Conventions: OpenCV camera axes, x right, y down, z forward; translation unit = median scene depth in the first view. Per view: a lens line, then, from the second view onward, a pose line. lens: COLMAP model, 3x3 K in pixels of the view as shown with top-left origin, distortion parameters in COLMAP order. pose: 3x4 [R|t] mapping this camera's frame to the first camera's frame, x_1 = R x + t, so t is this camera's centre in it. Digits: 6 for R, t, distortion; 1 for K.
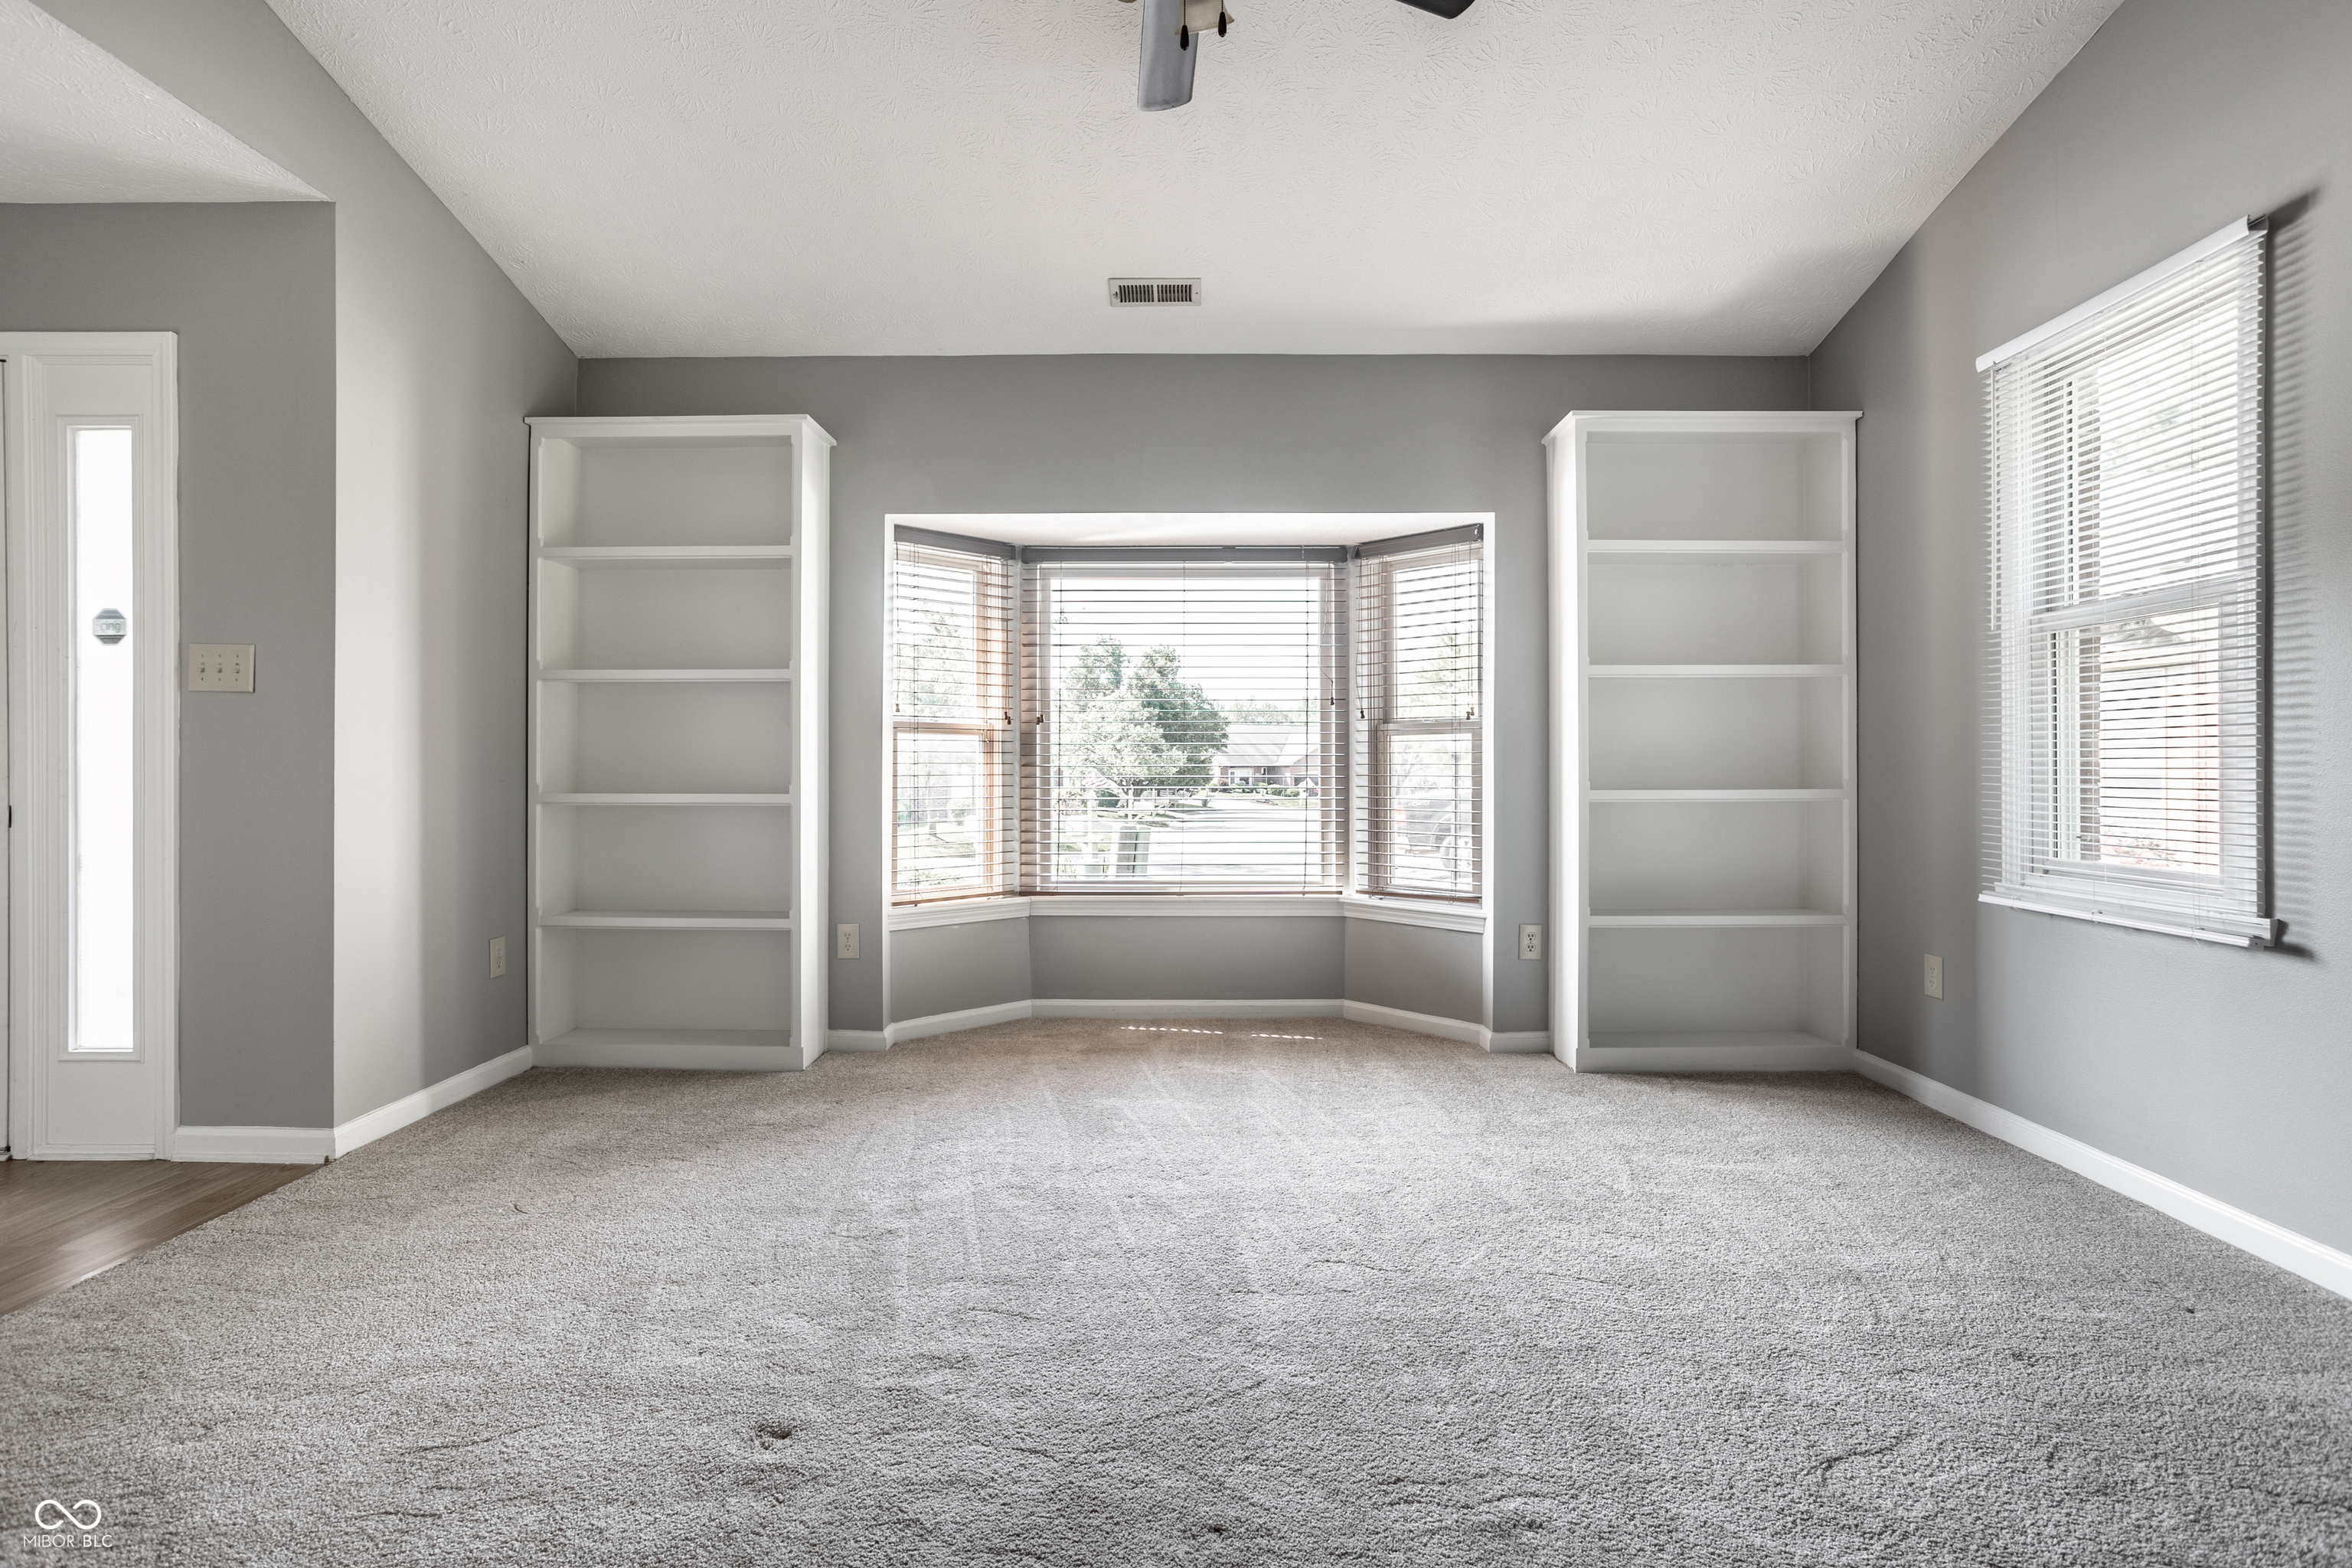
lens RADIAL K [[1161.0, 0, 1165.8], [0, 1161.0, 763.1], [0, 0, 1]] dist [-0.057005, 0.049029]
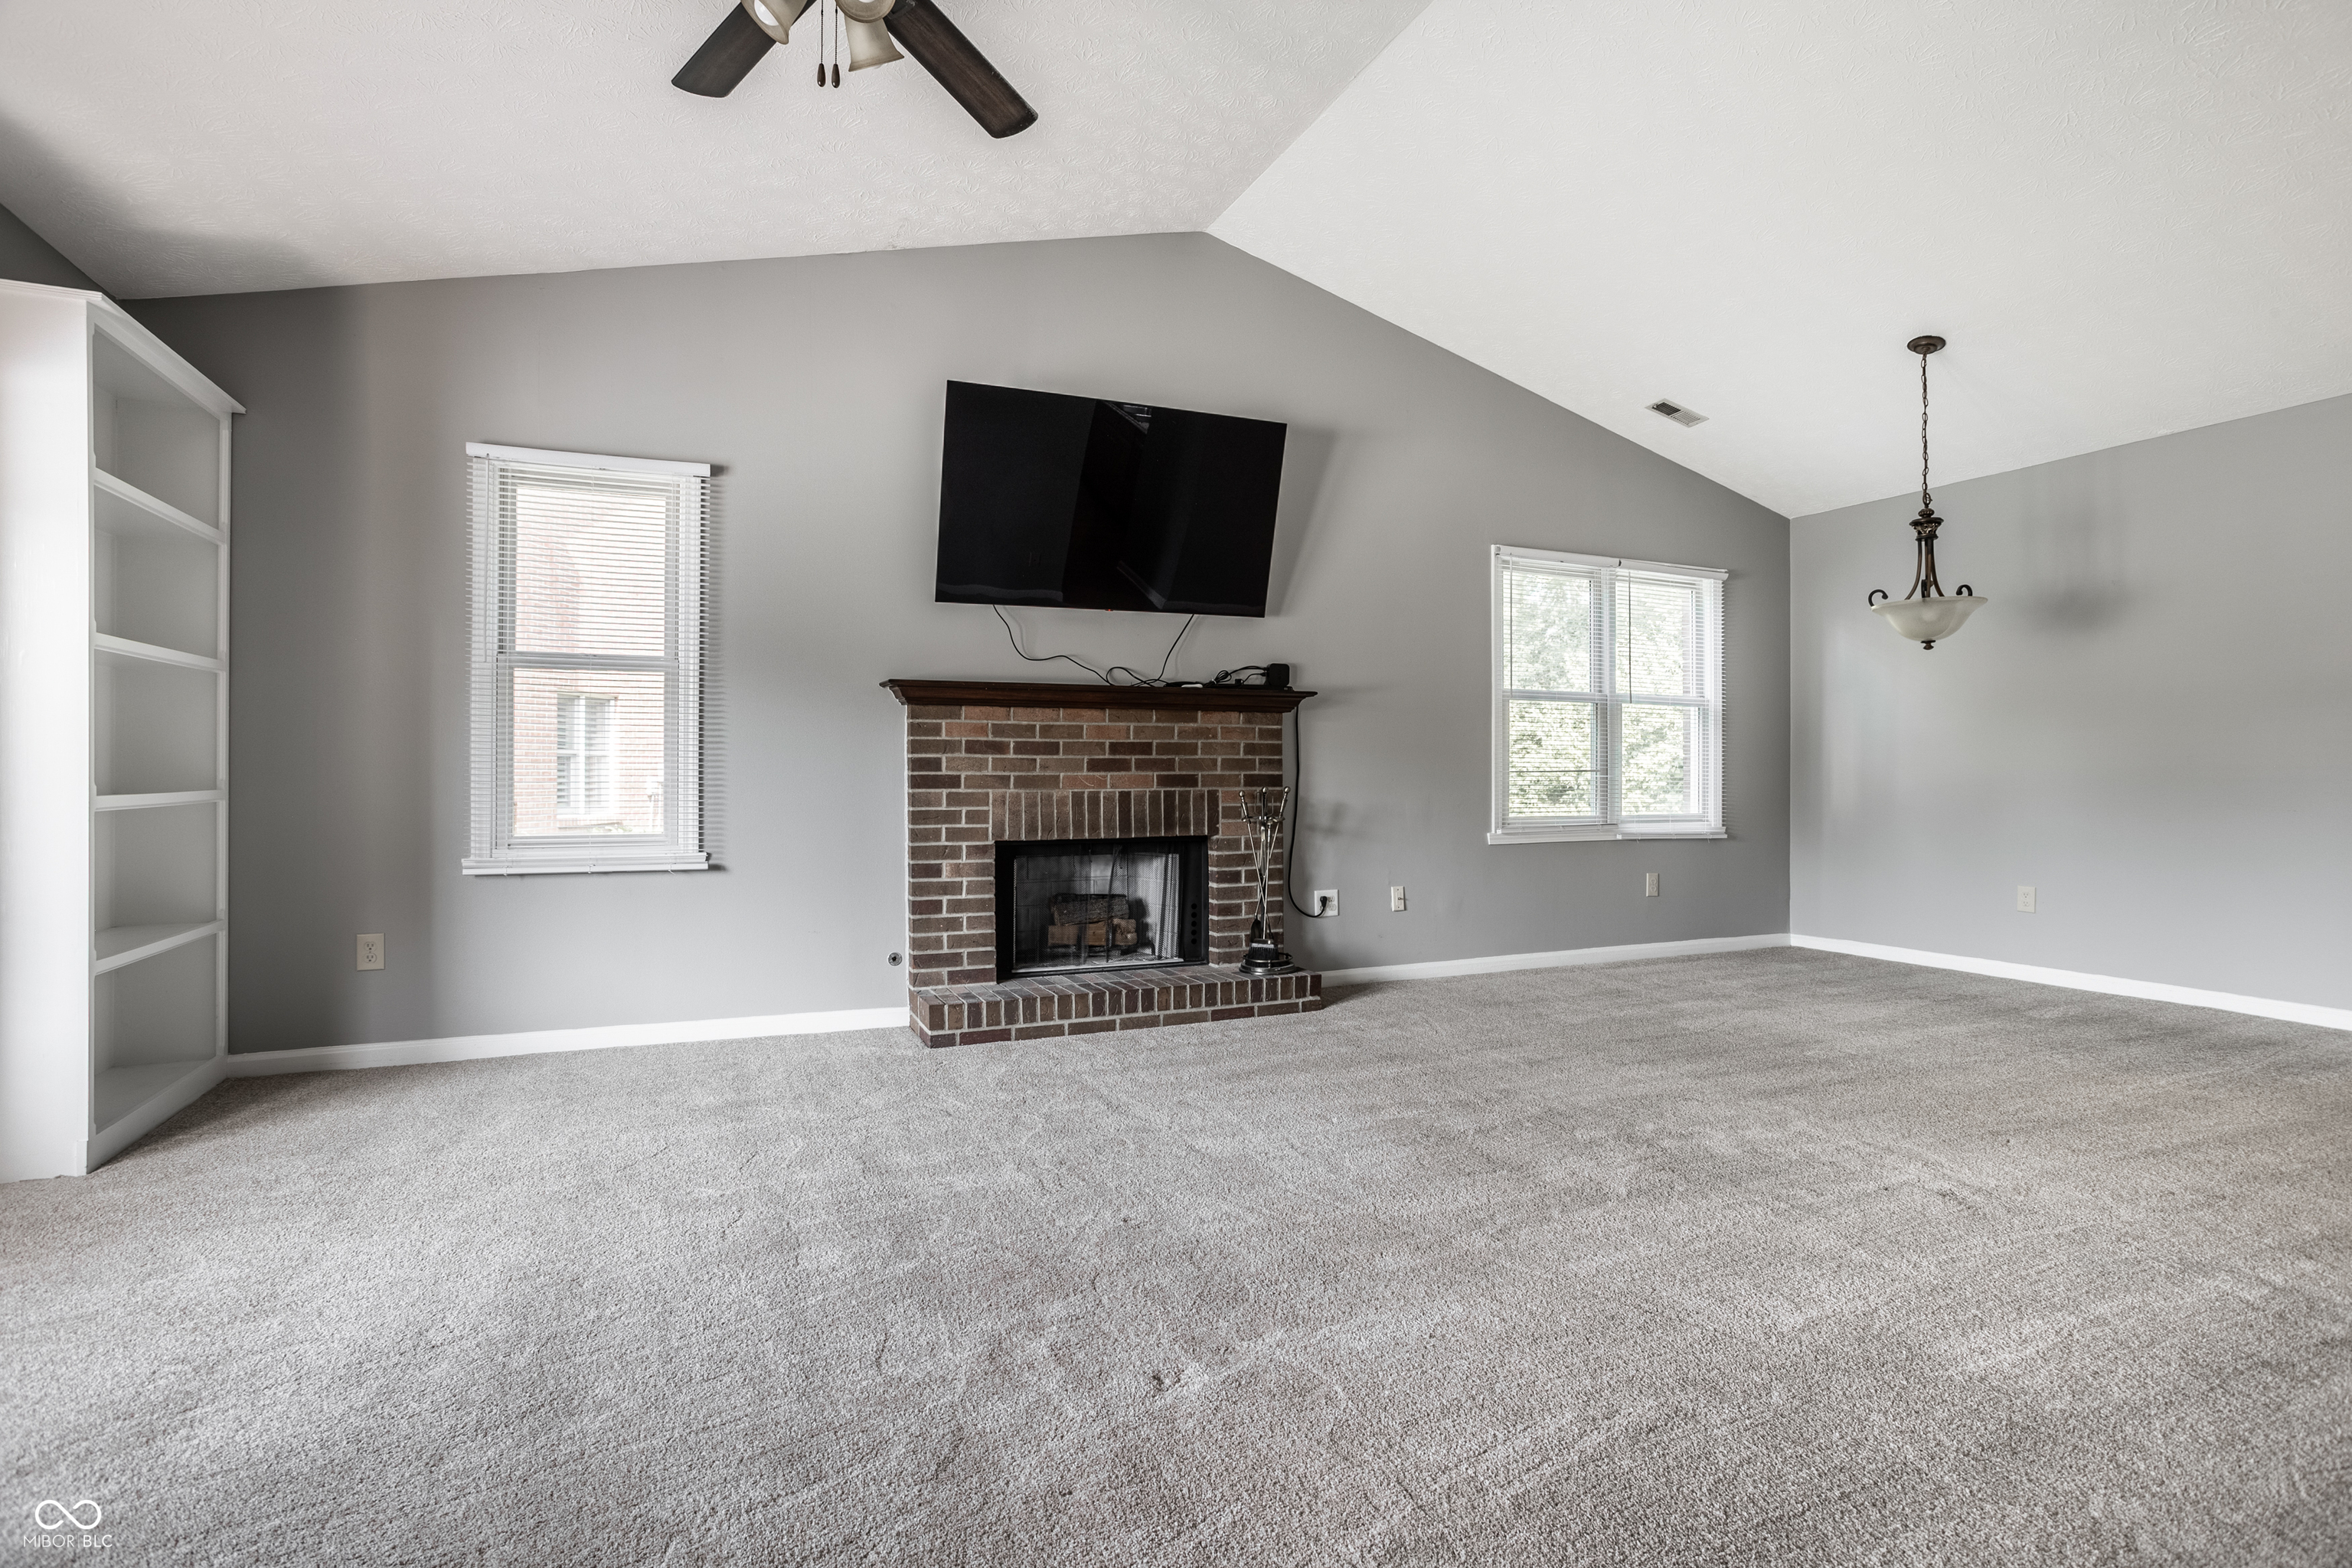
lens RADIAL K [[1161.0, 0, 1165.8], [0, 1161.0, 763.1], [0, 0, 1]] dist [-0.057005, 0.049029]
pose [[-0.409937, 0.001718, 0.912112, -0.573142], [-0.007961, 0.999953, -0.005462, -0.001382], [-0.912079, -0.009501, -0.409905, 0.616066]]
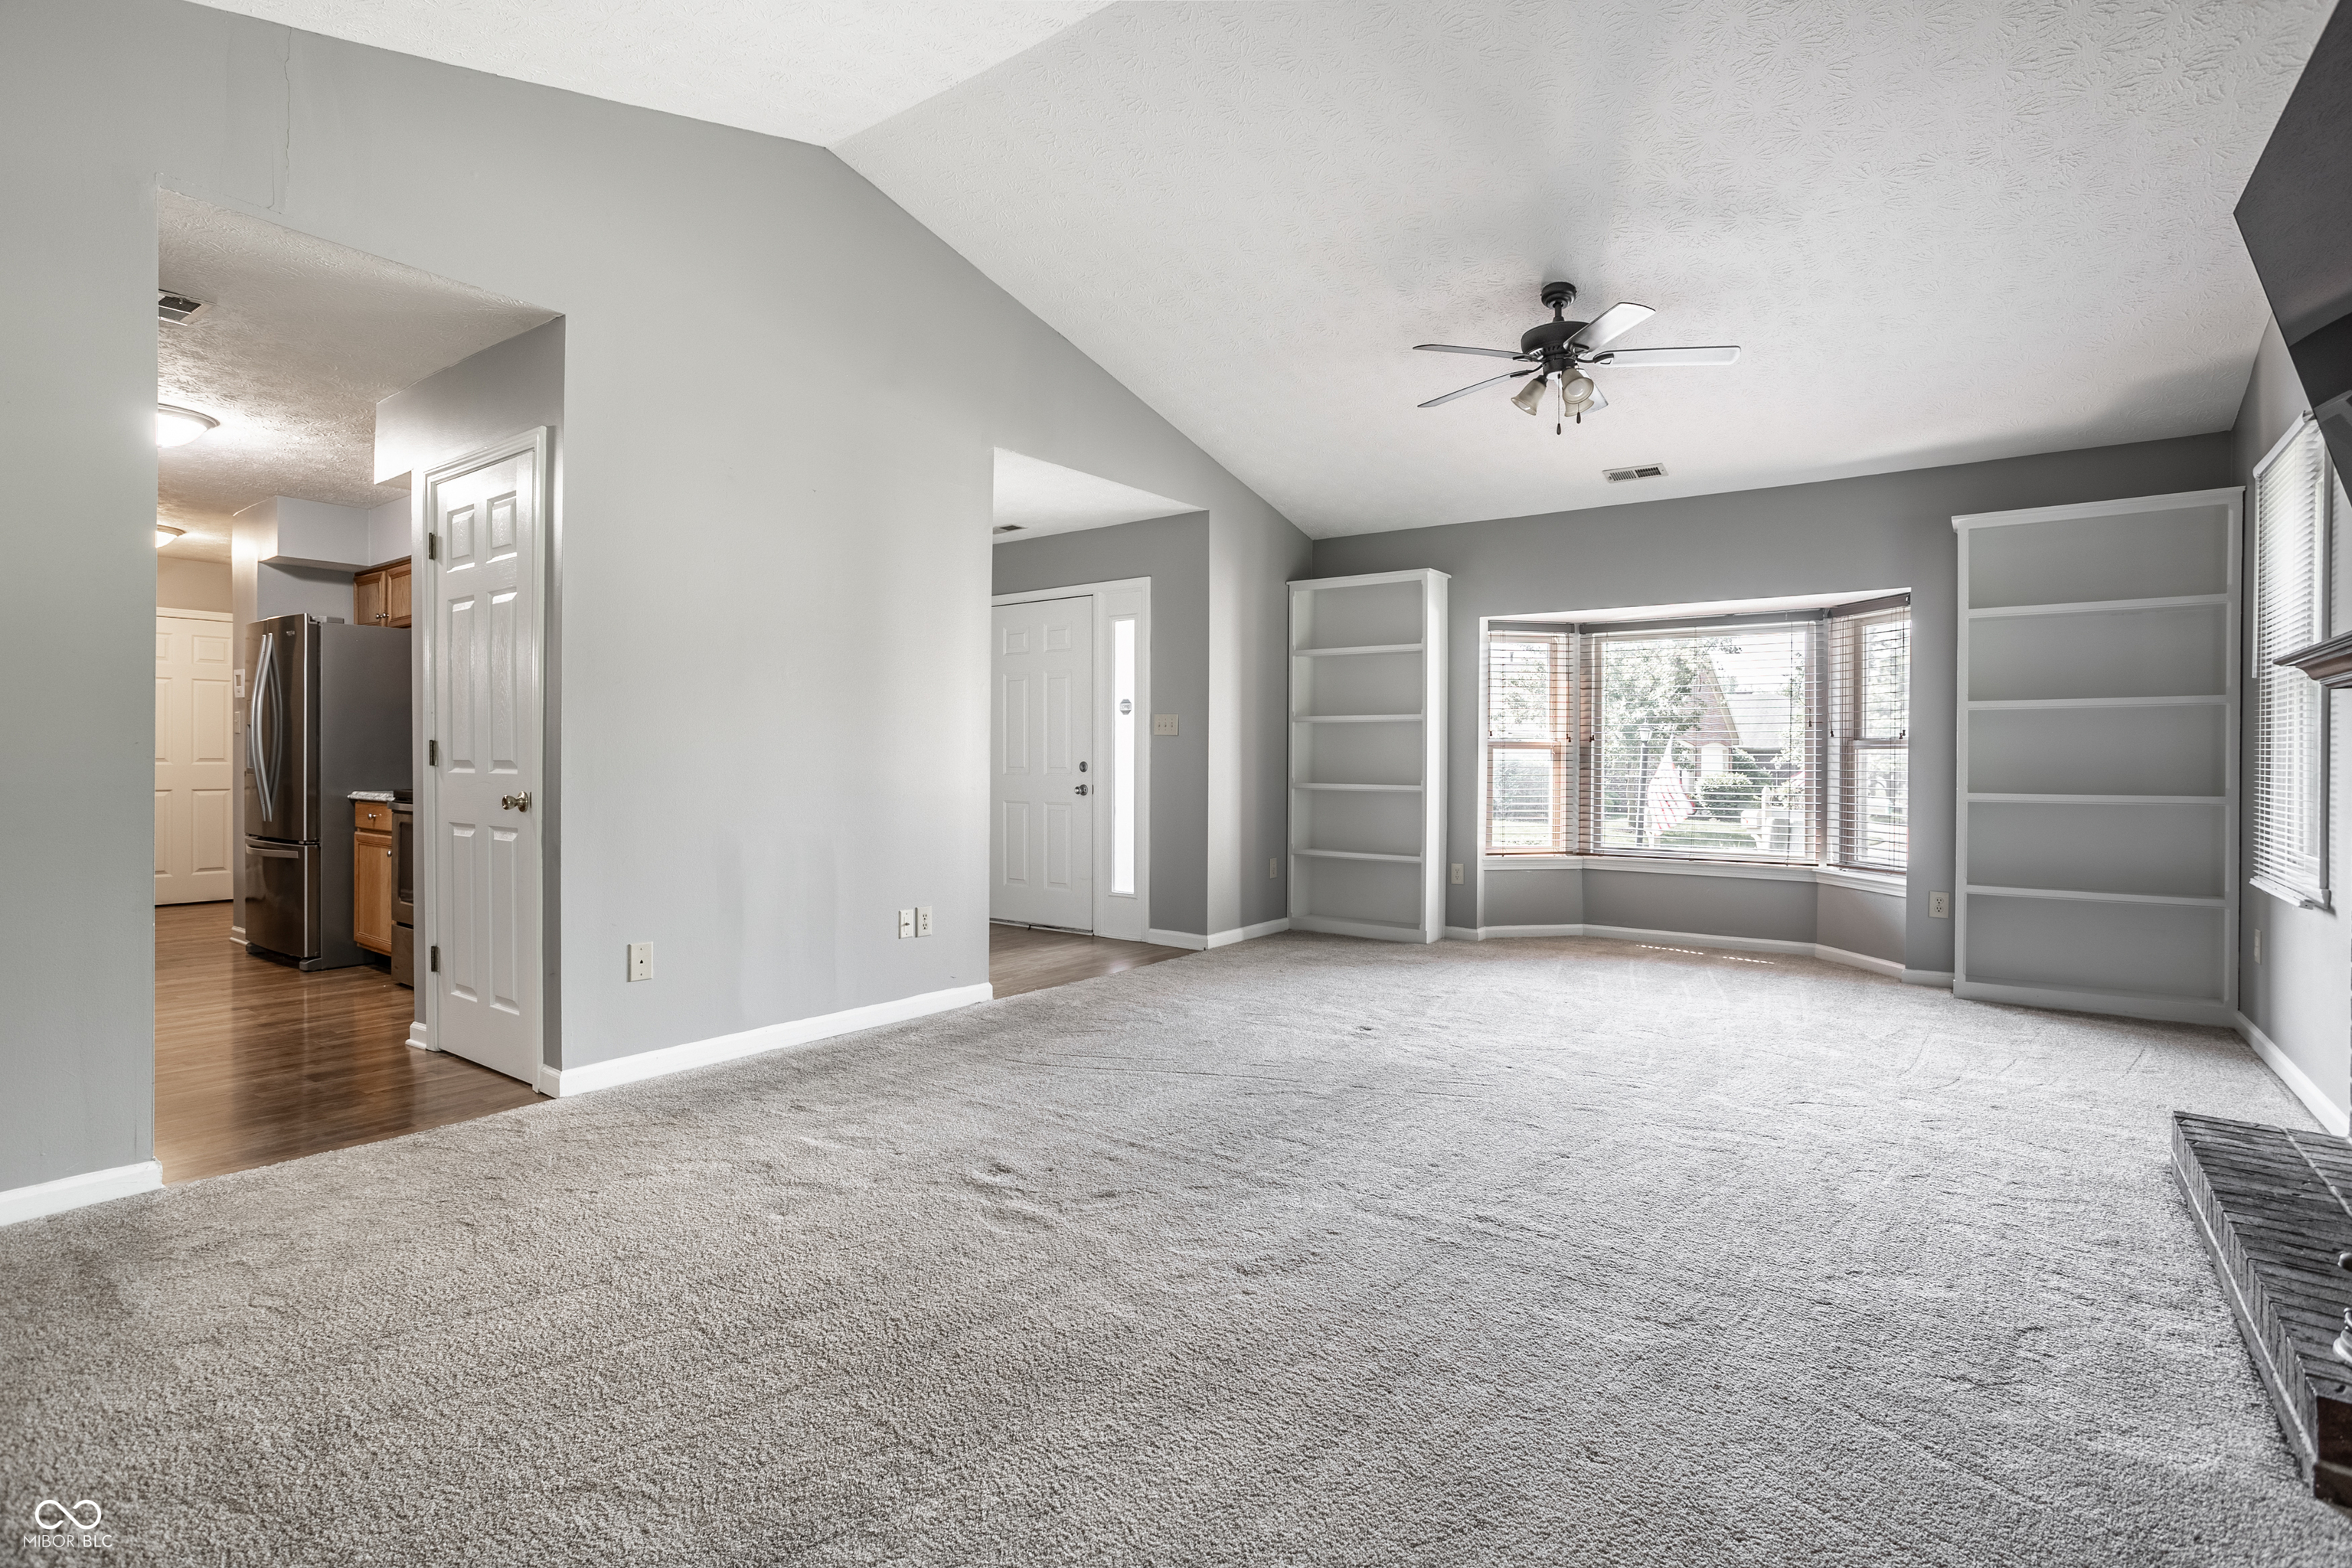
lens RADIAL K [[1125.6, 0, 1166.2], [0, 1125.6, 768.7], [0, 0, 1]] dist [-0.058405, 0.035661]
pose [[0.812243, 0.008900, -0.583251, 0.330385], [-0.001300, 0.999909, 0.013449, -0.019967], [0.583317, -0.010165, 0.812181, -0.568815]]
